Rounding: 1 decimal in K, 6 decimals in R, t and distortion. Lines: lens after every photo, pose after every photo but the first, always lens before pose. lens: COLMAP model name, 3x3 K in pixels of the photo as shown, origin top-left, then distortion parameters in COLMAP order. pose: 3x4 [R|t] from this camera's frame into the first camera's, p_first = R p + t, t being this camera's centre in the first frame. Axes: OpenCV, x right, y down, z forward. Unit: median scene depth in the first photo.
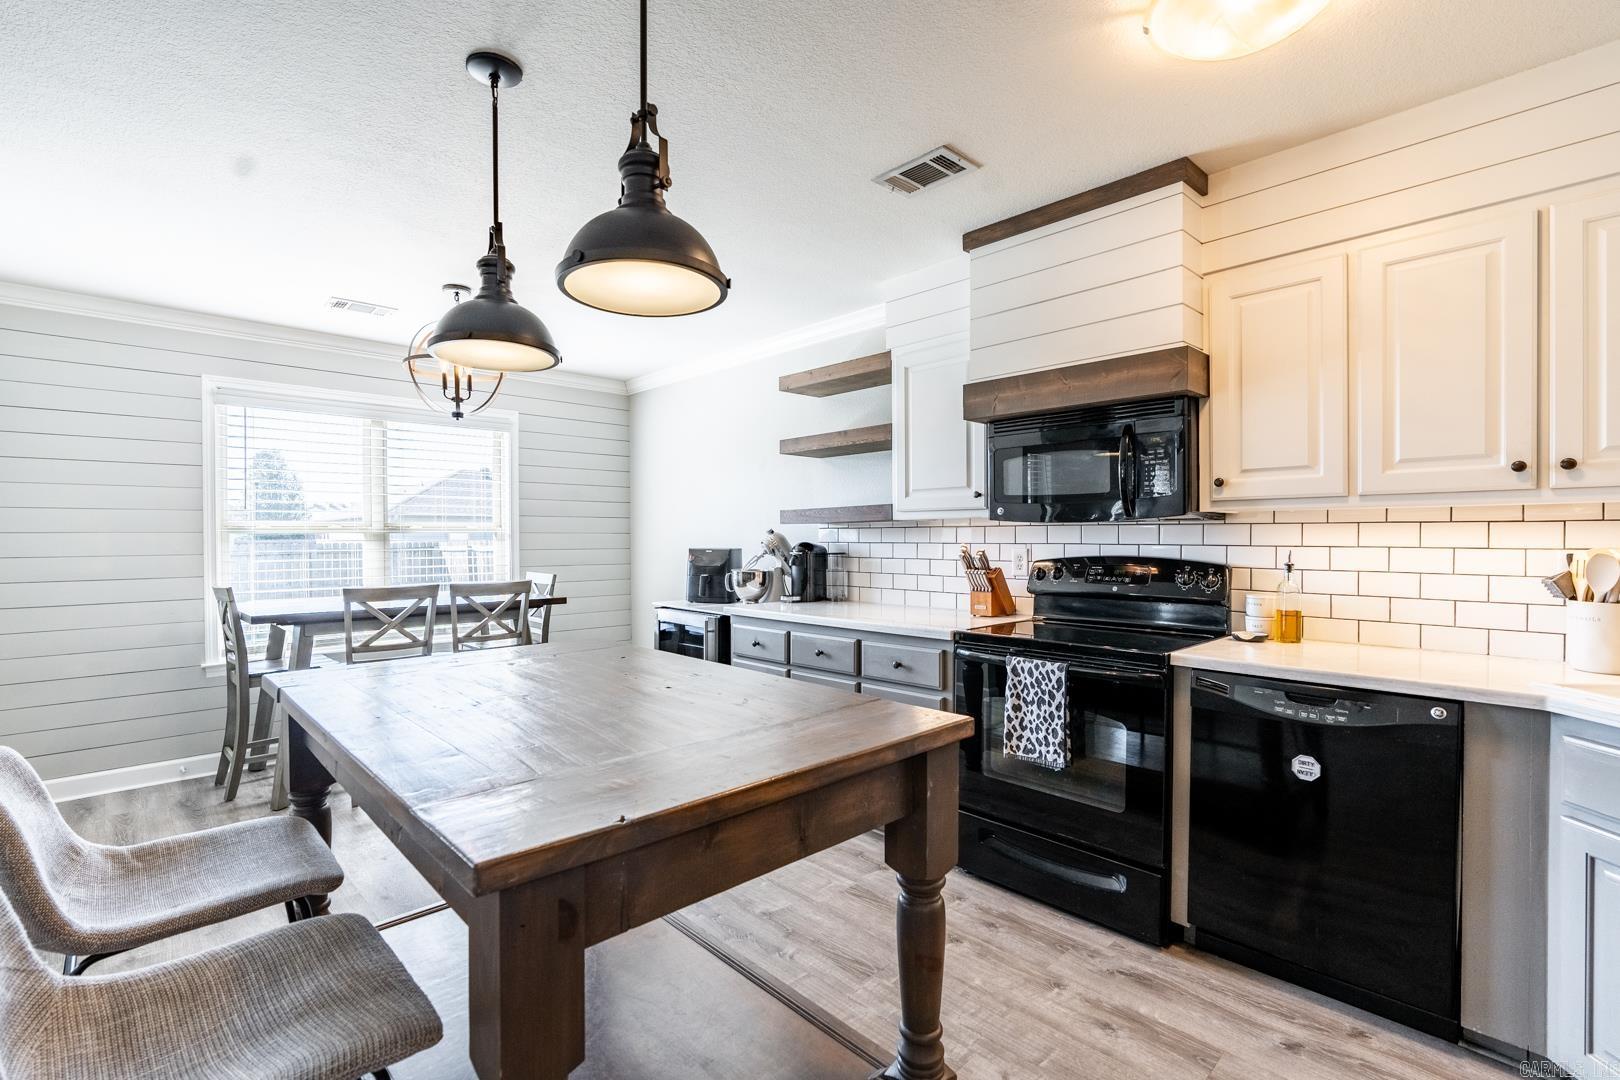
lens RADIAL K [[729.3, 0, 810.0], [0, 729.3, 540.0], [0, 0, 1]] dist [-0.000705, 0.000723]
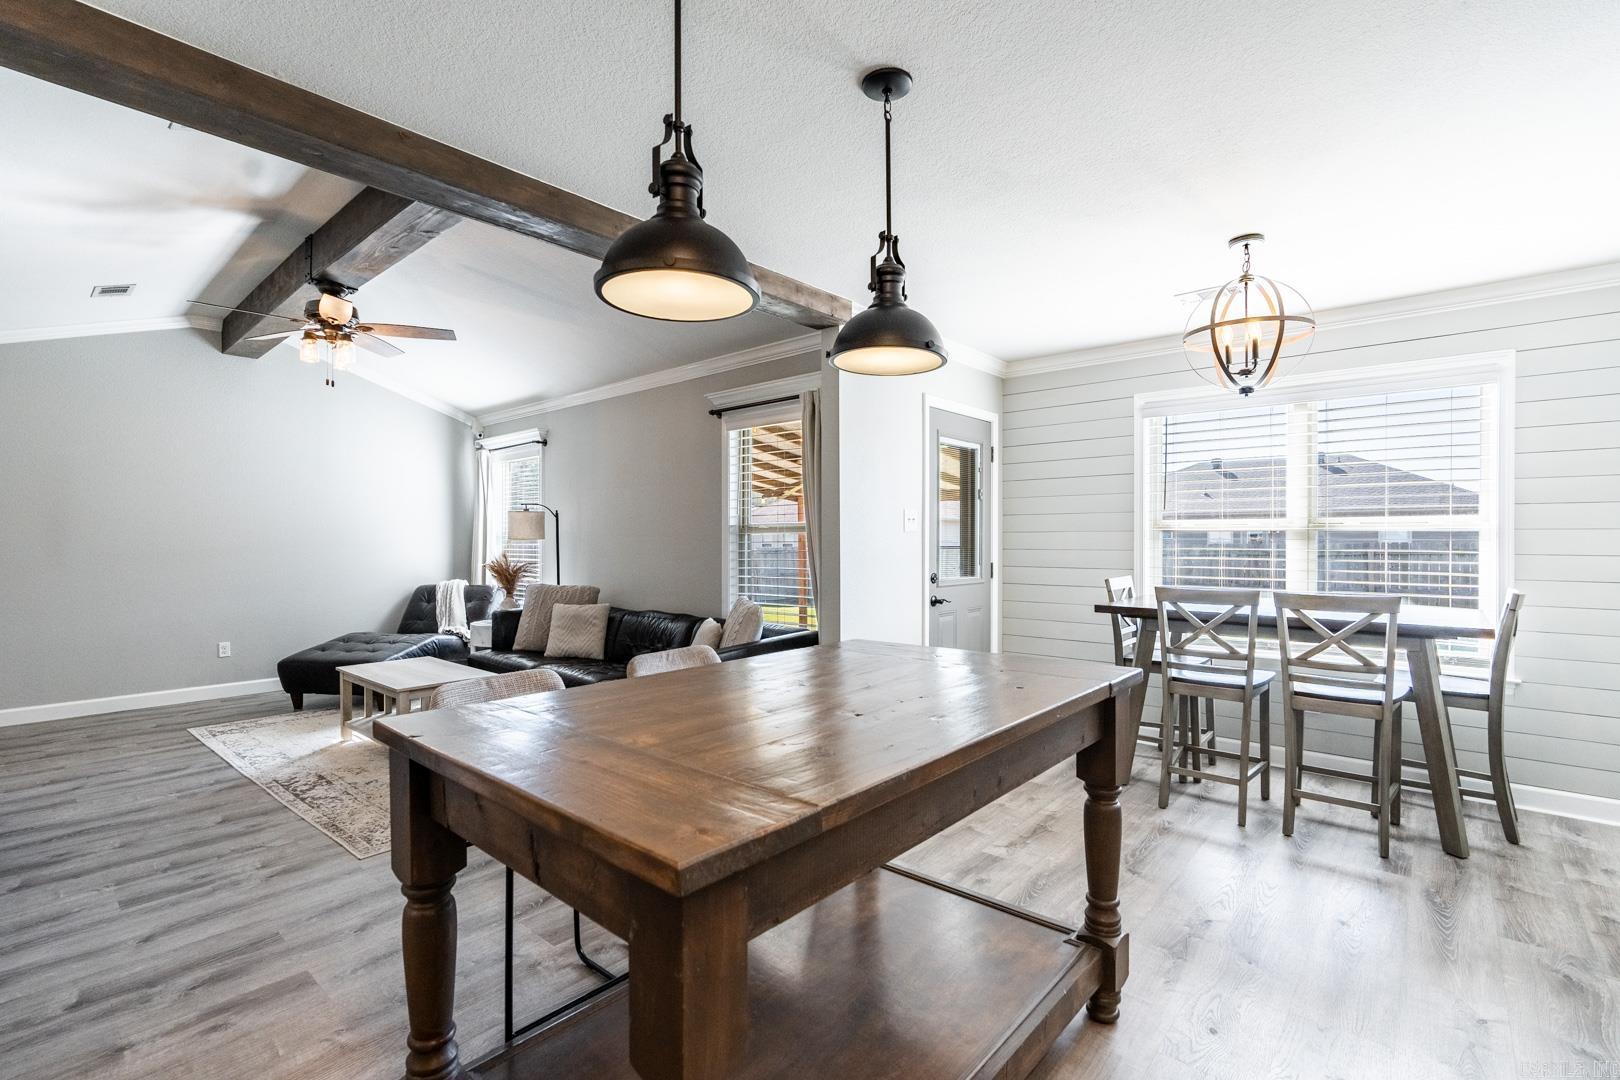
lens RADIAL K [[737.8, 0, 810.0], [0, 737.8, 540.0], [0, 0, 1]] dist [-0.001823, -0.000081]
pose [[0.076254, 0.007729, -0.997058, 0.431111], [-0.004210, 0.999964, 0.007430, -0.003920], [0.997080, 0.003631, 0.076284, 0.571506]]
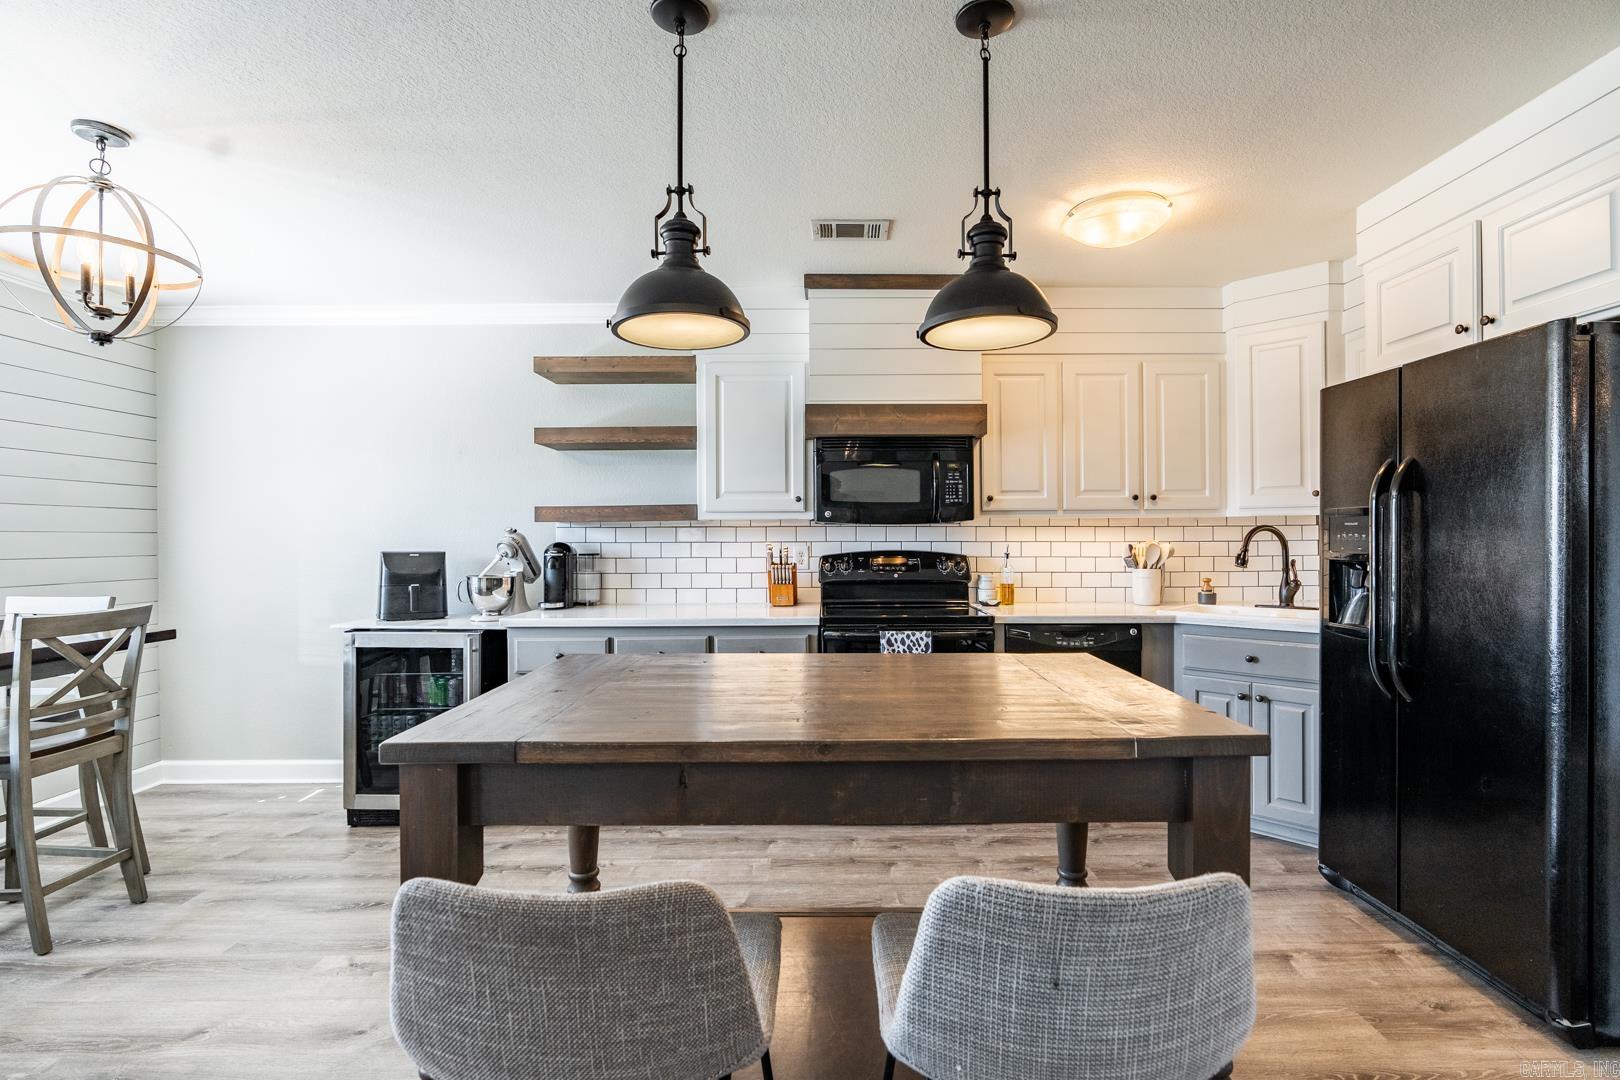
lens RADIAL K [[757.3, 0, 834.9], [0, 757.3, 529.2], [0, 0, 1]] dist [-0.006631, -0.000246]
pose [[0.689646, 0.006650, 0.724116, -0.653430], [0.005938, 0.999872, -0.014838, 0.003427], [-0.724123, 0.014533, 0.689518, 0.150896]]
